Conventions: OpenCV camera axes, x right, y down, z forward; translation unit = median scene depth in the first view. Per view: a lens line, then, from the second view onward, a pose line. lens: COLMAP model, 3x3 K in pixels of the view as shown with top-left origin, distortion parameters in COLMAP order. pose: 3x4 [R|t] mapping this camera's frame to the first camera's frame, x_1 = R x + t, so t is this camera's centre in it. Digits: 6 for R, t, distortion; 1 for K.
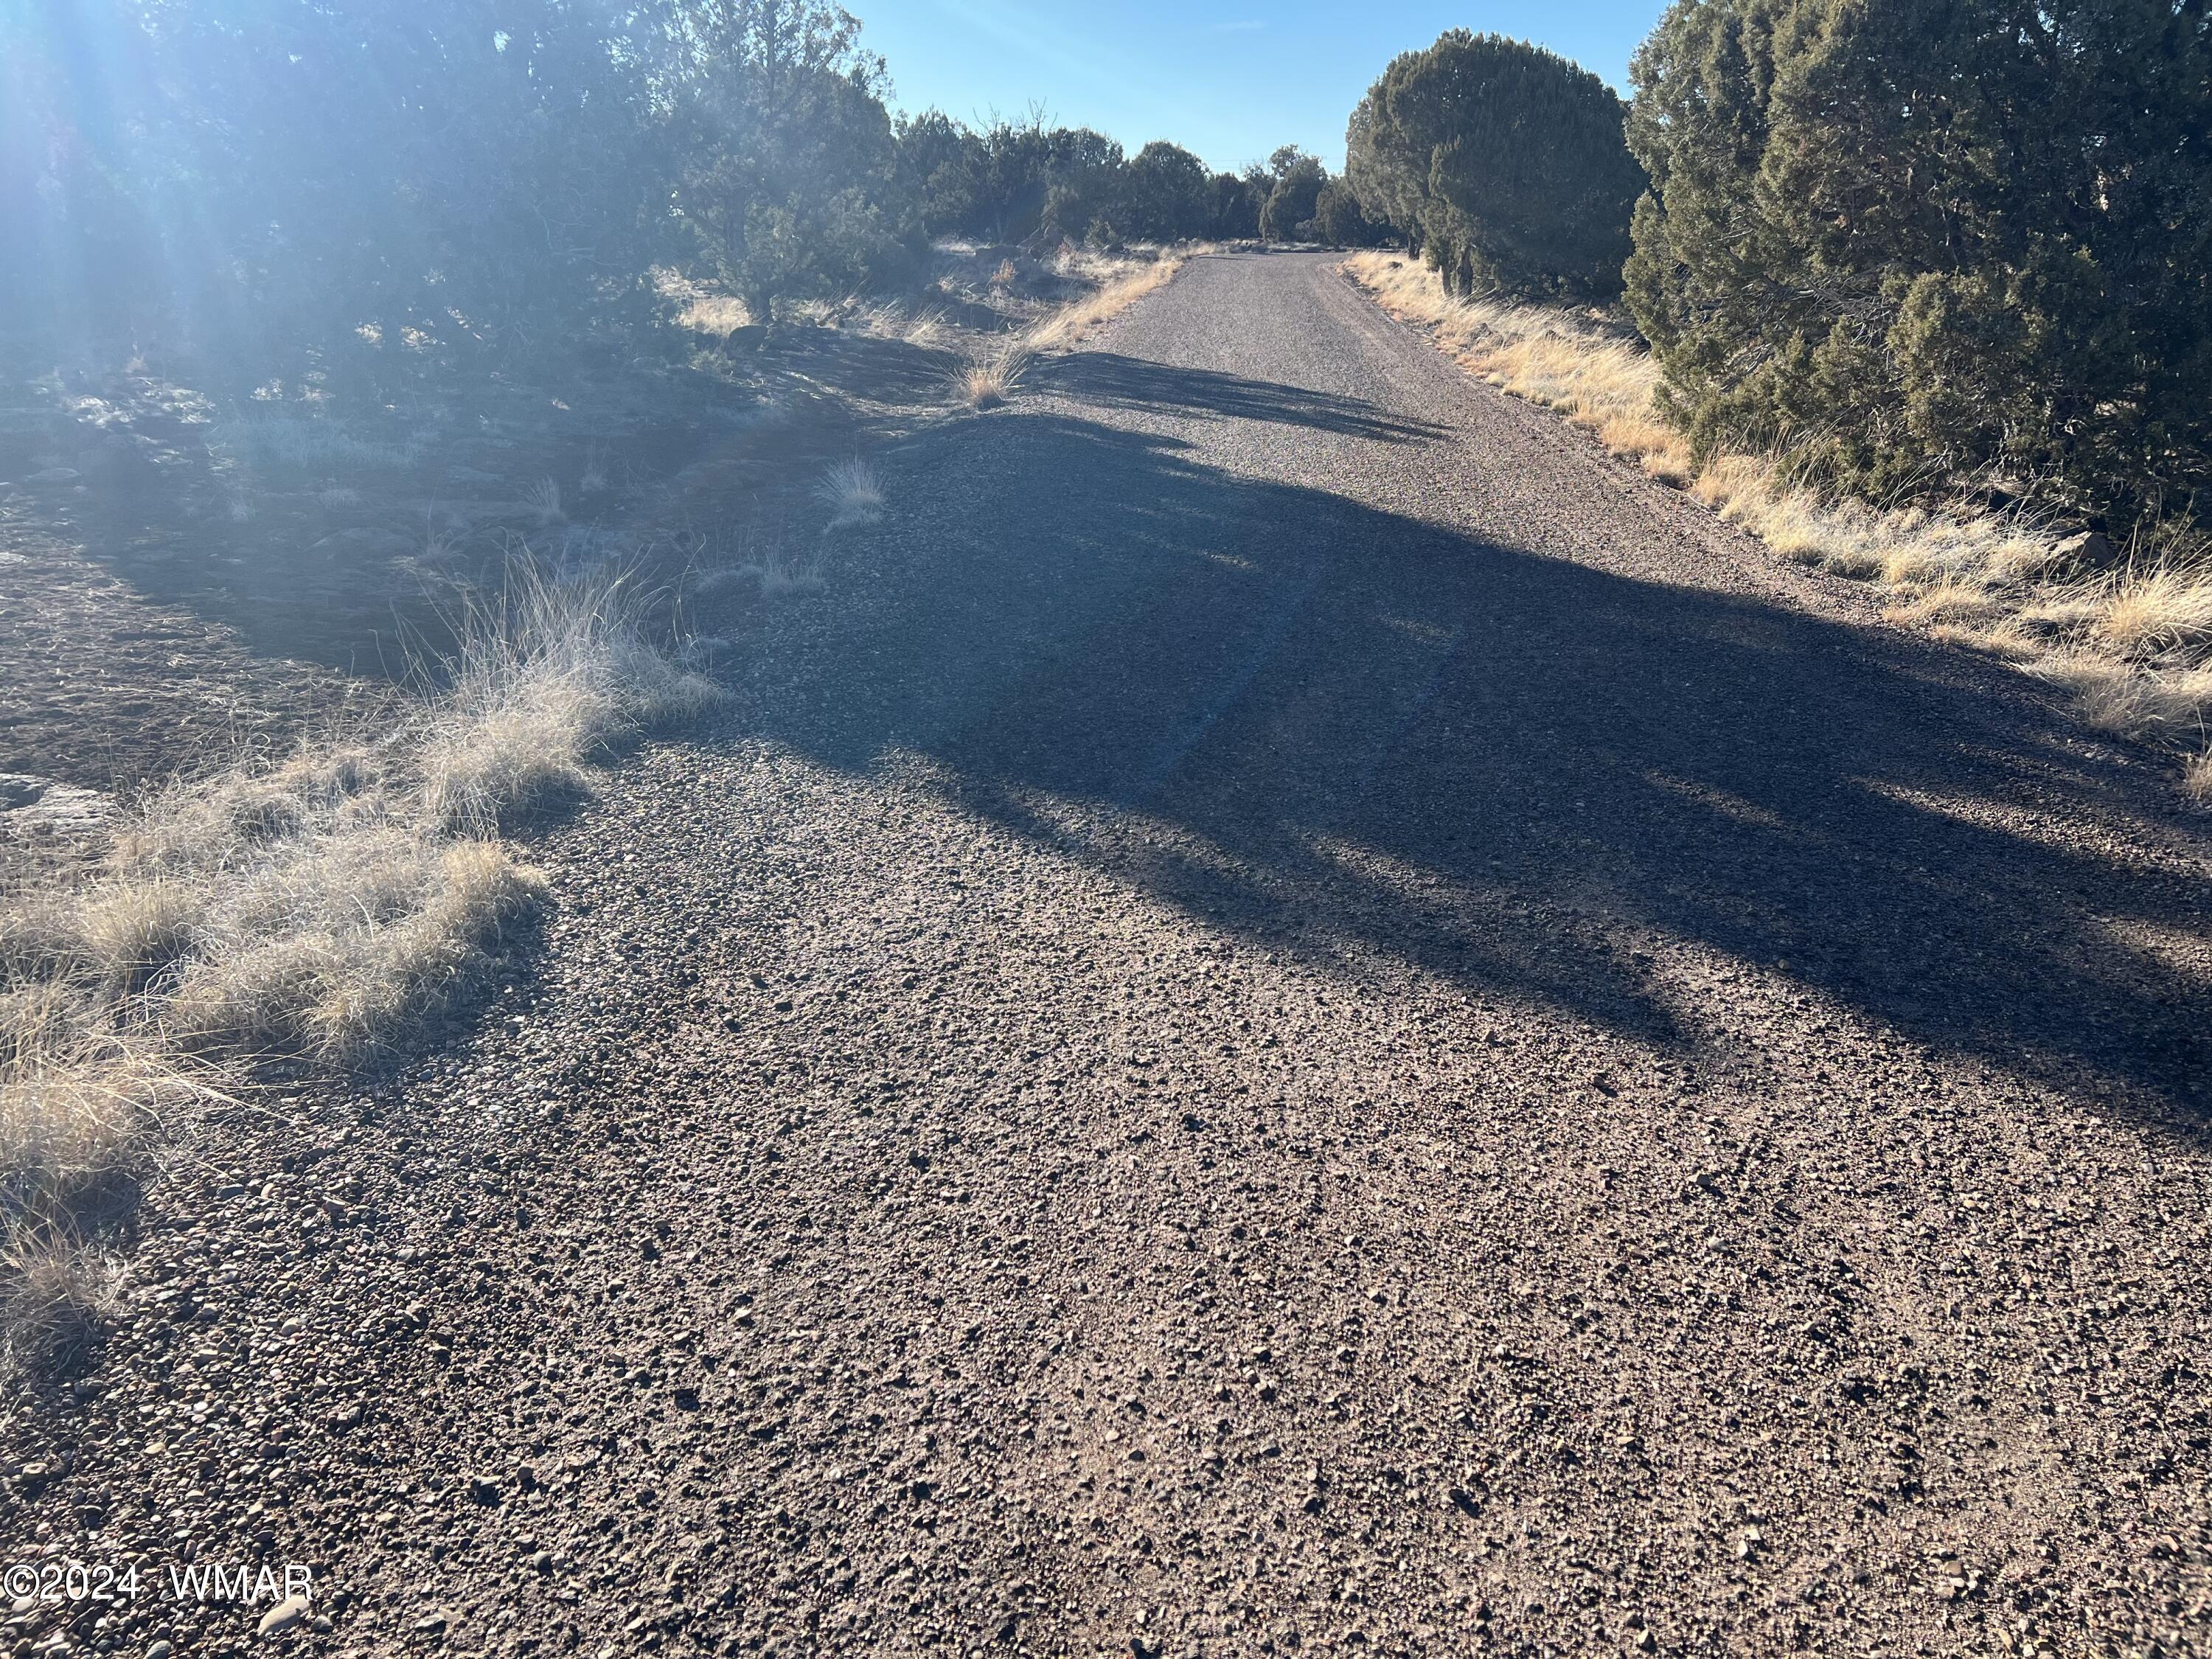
lens RADIAL K [[1649.5, 0, 1099.9], [0, 1649.5, 813.5], [0, 0, 1]] dist [0.060708, -0.052774]
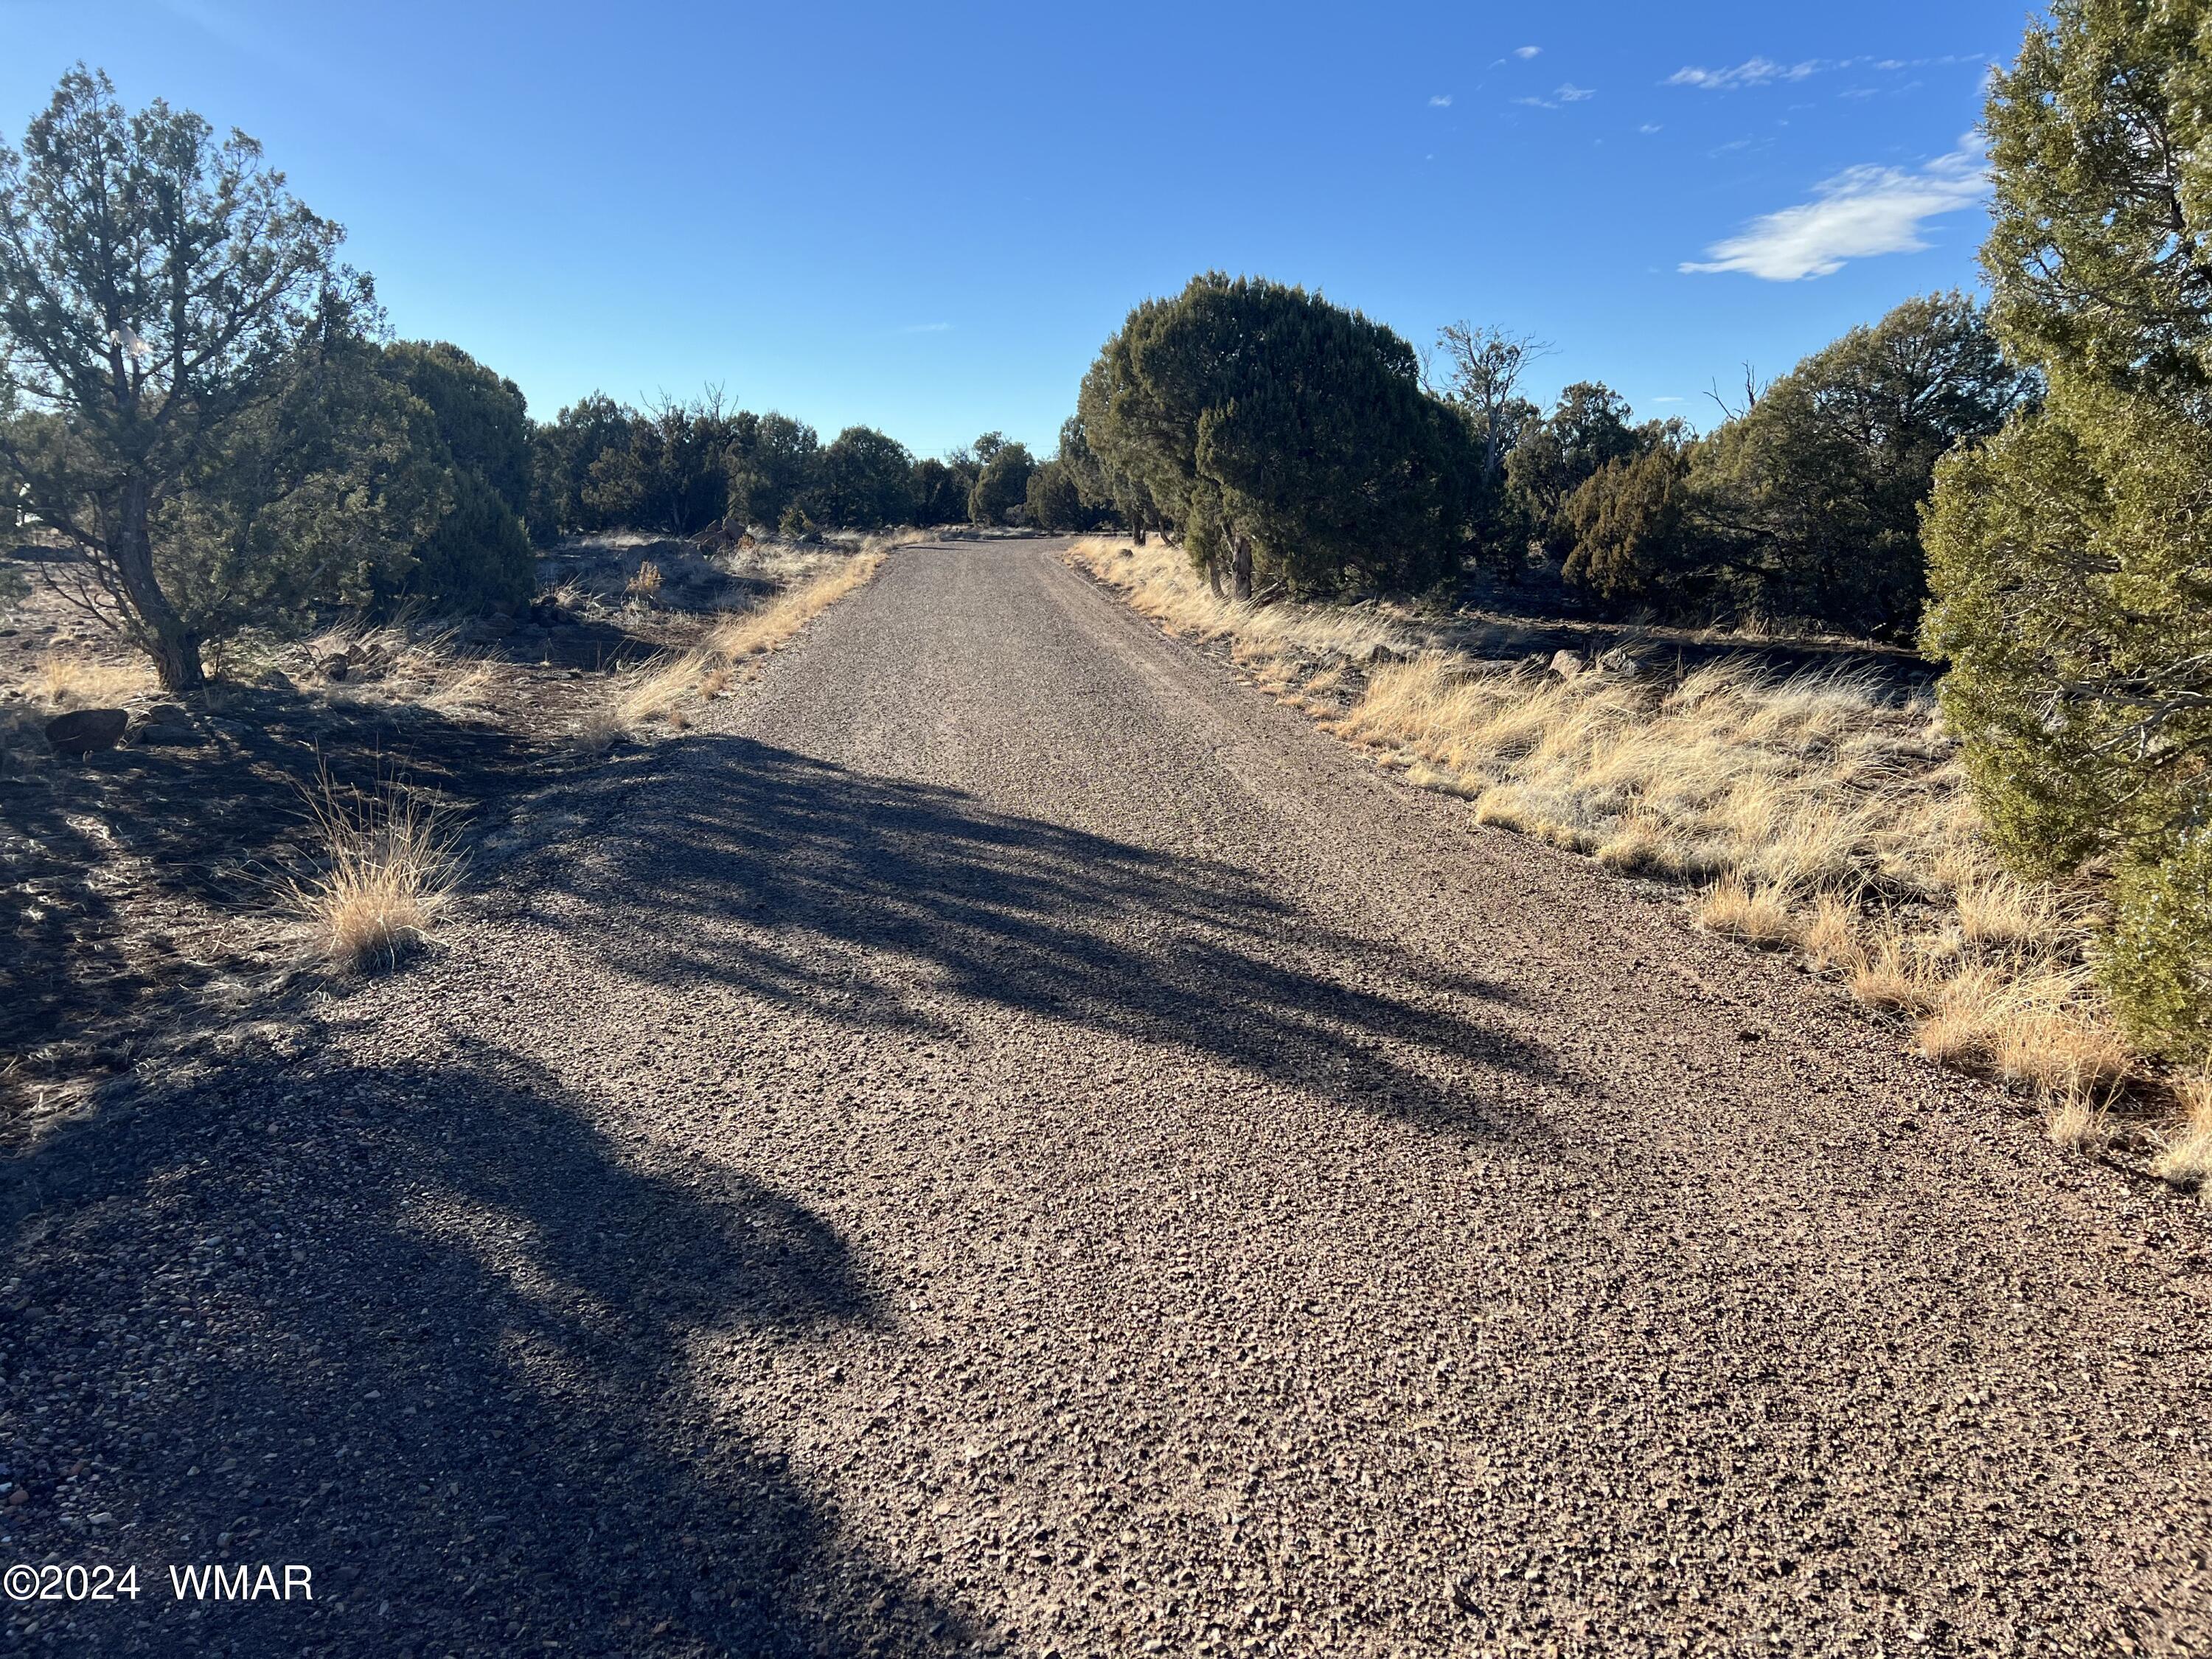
lens RADIAL K [[1649.5, 0, 1096.4], [0, 1649.5, 847.6], [0, 0, 1]] dist [0.060708, -0.052774]
pose [[0.985840, -0.052702, 0.159190, 0.012398], [0.074195, 0.988436, -0.132246, -0.058925], [-0.150380, 0.142185, 0.978350, 0.161490]]
